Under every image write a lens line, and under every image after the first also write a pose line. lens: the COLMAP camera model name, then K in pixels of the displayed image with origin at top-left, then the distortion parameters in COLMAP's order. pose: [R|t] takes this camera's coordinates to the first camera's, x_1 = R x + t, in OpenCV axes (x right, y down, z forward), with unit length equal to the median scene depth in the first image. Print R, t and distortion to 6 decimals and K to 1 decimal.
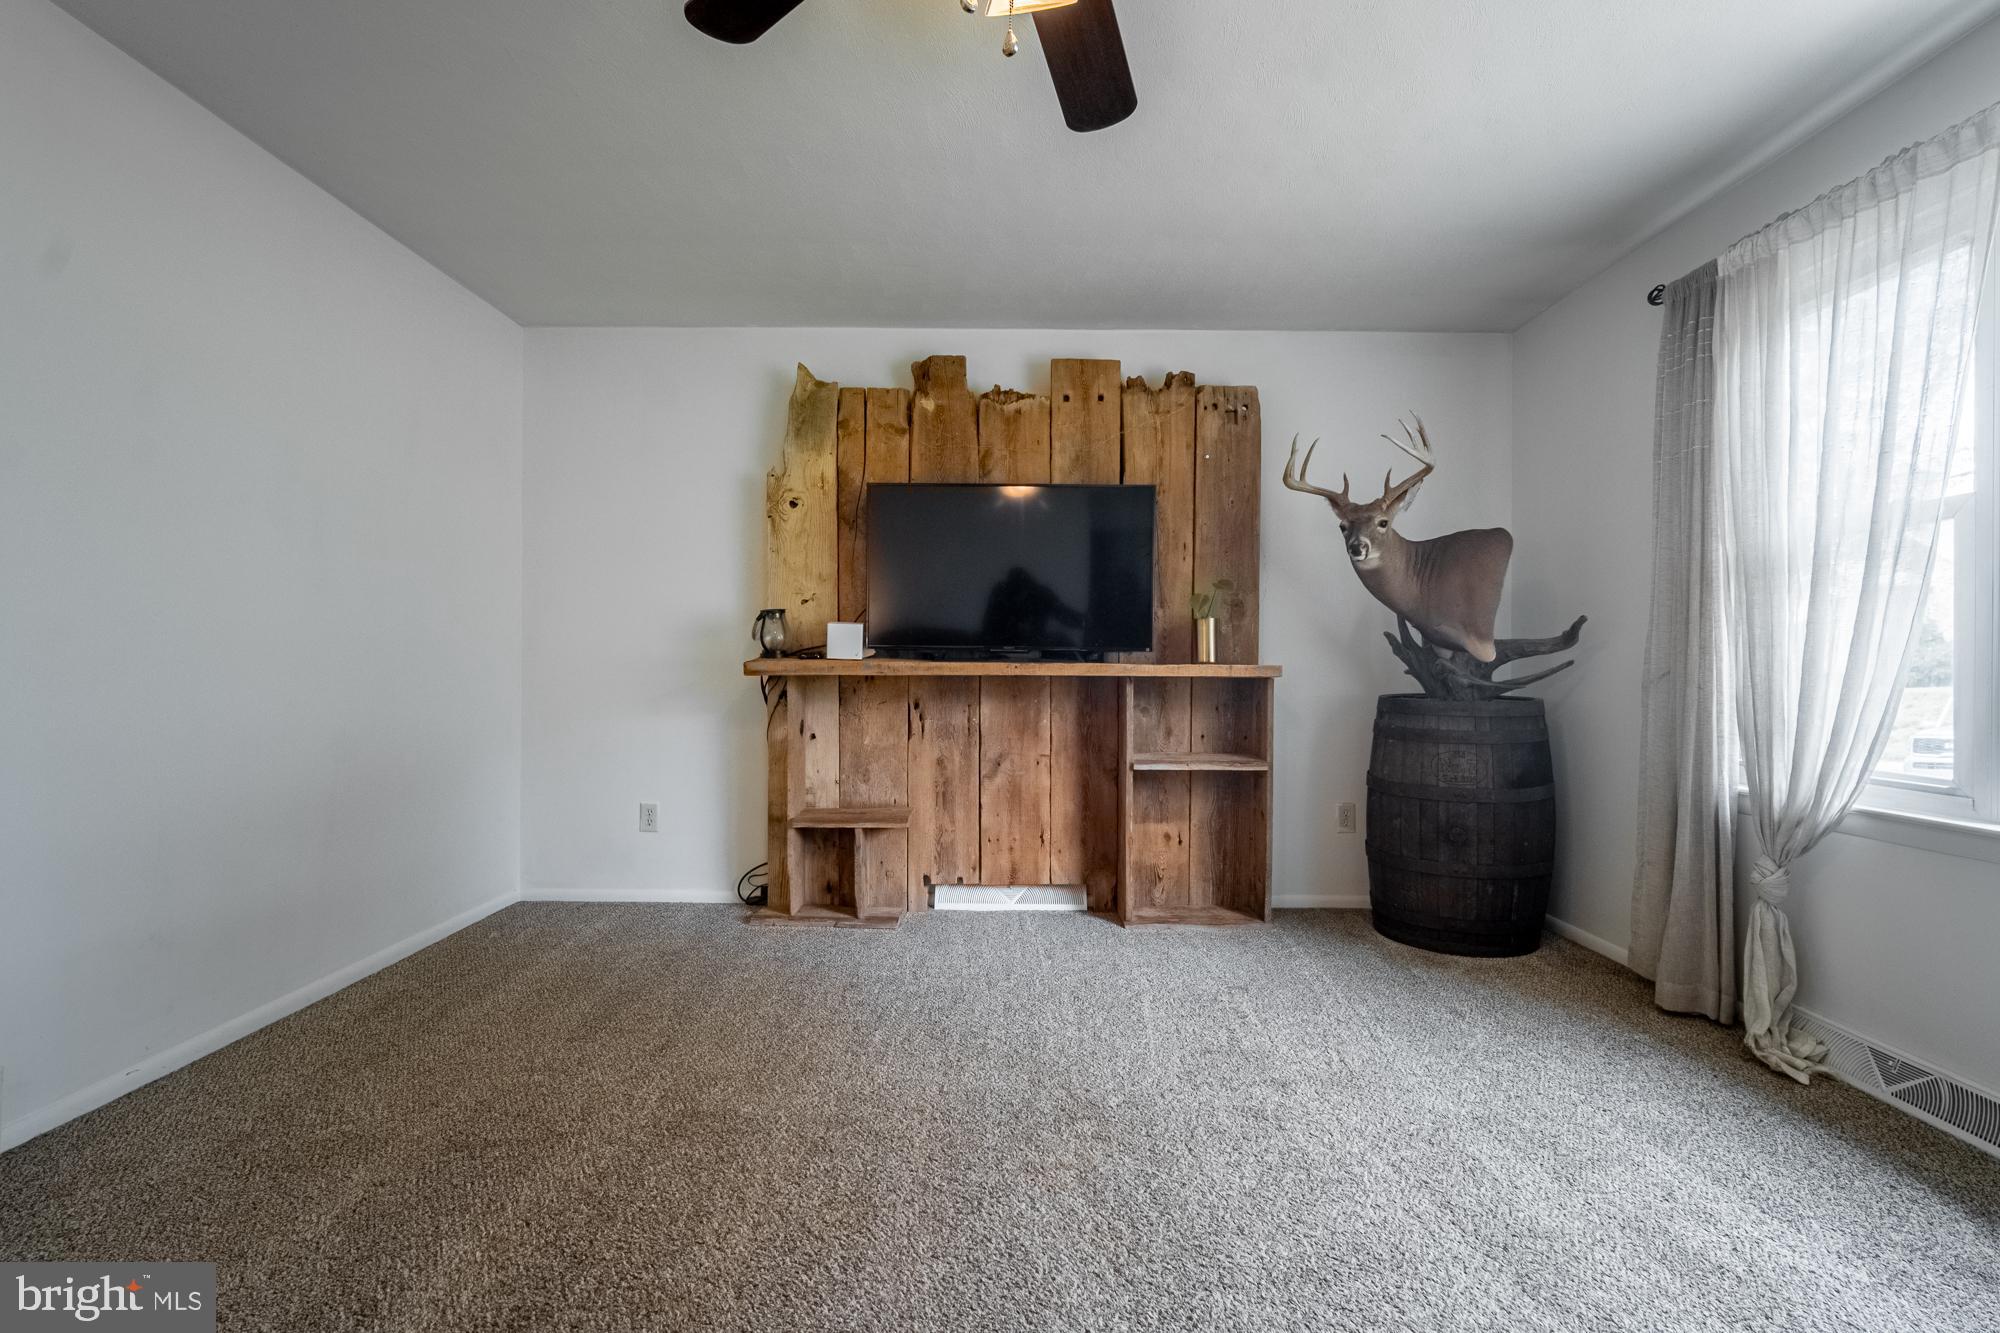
lens RADIAL K [[867.7, 0, 1000.0], [0, 867.7, 666.5], [0, 0, 1]] dist [-0.007096, 0.000227]
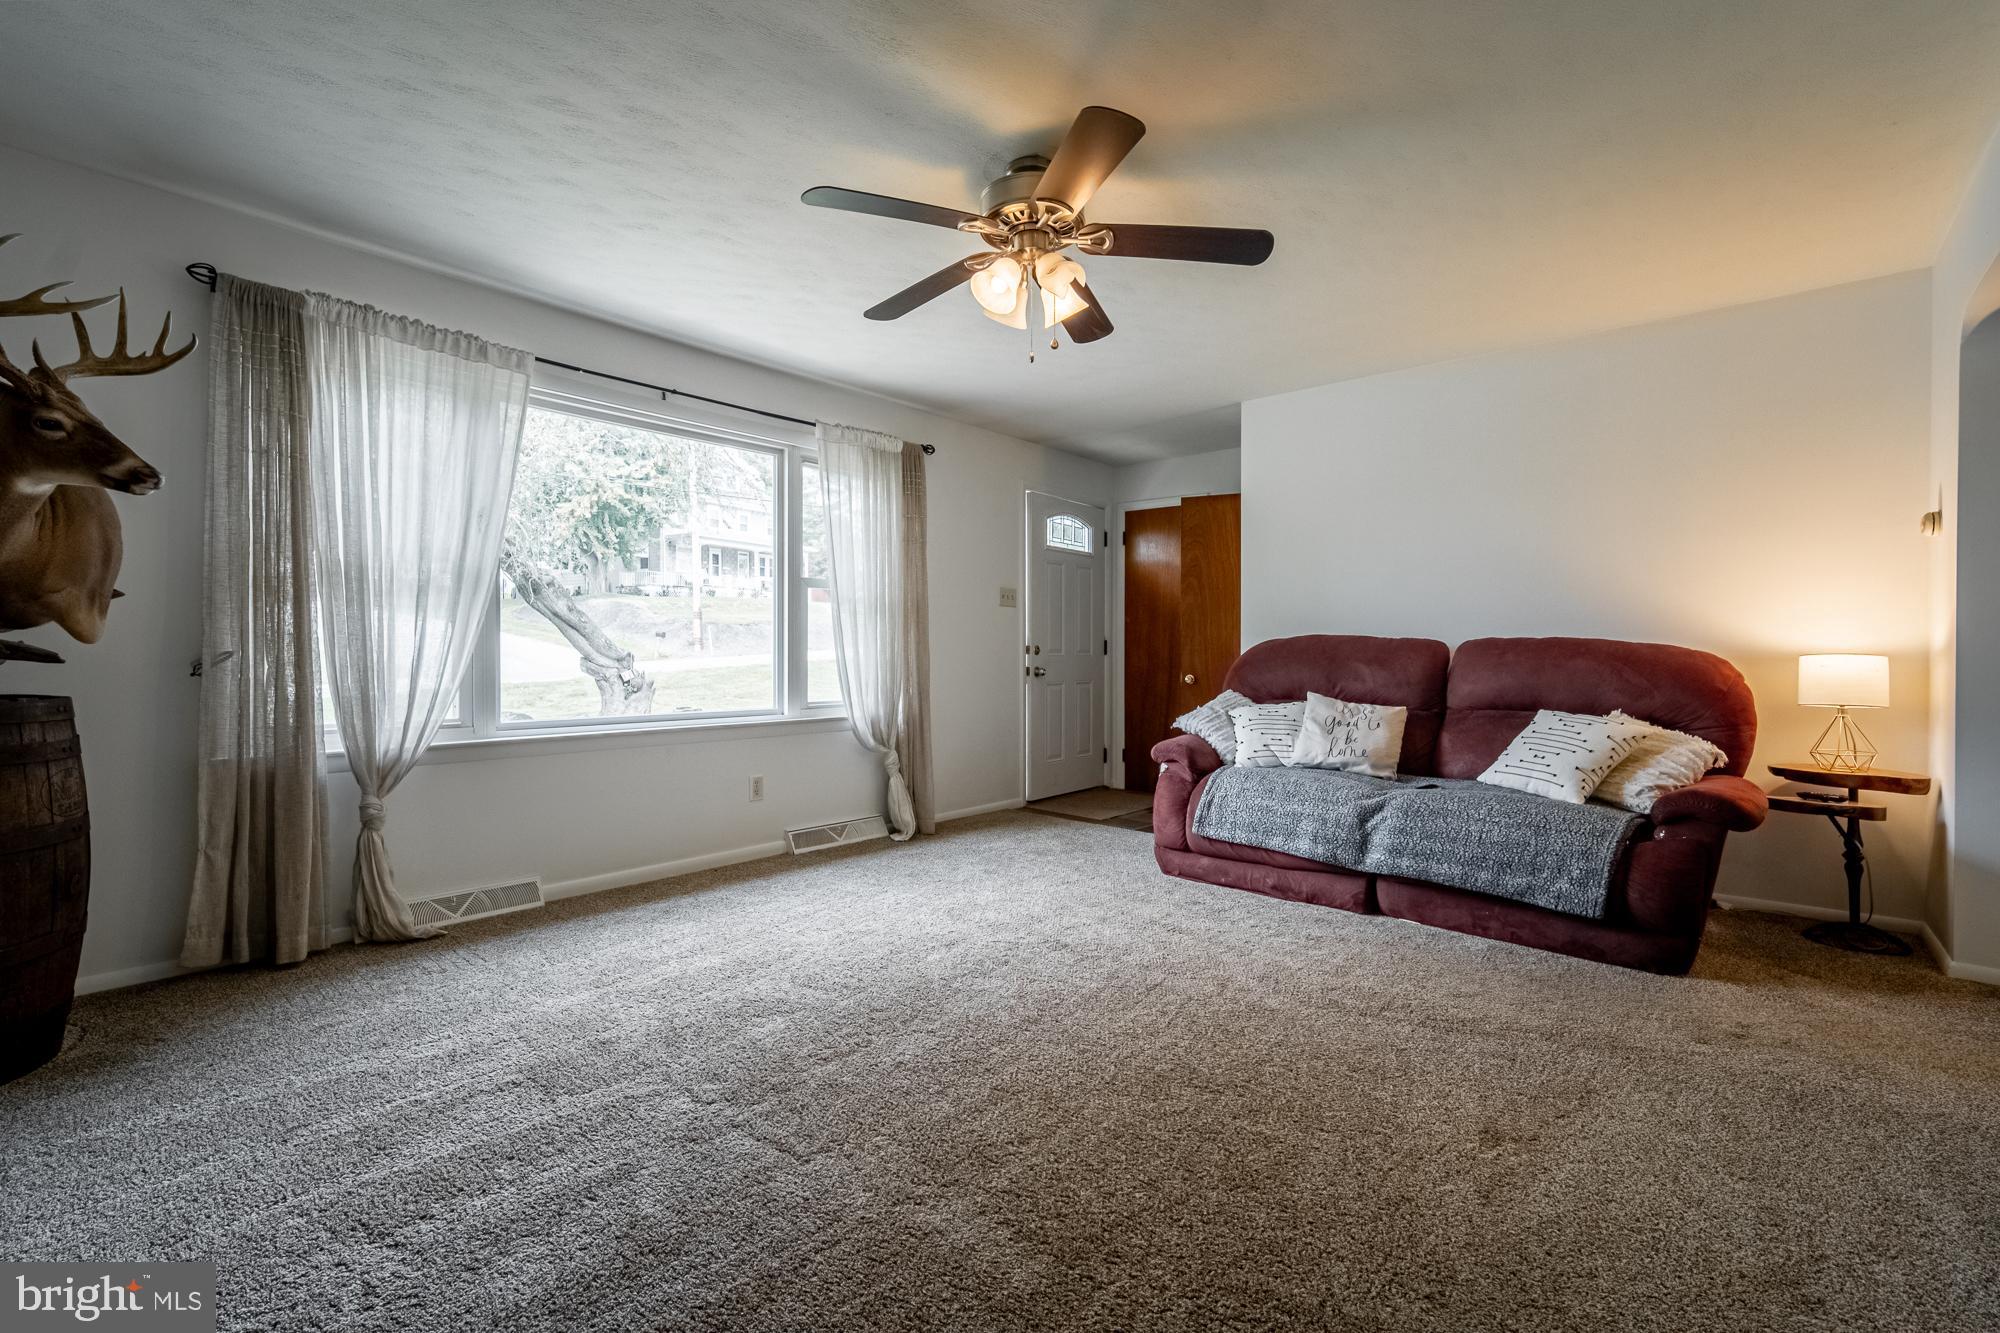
lens RADIAL K [[867.7, 0, 1000.0], [0, 867.7, 666.5], [0, 0, 1]] dist [-0.007096, 0.000227]
pose [[-0.739980, -0.021473, 0.672286, -0.686330], [-0.009223, 0.999720, 0.021780, -0.013119], [-0.672566, 0.009916, -0.739971, 1.320253]]
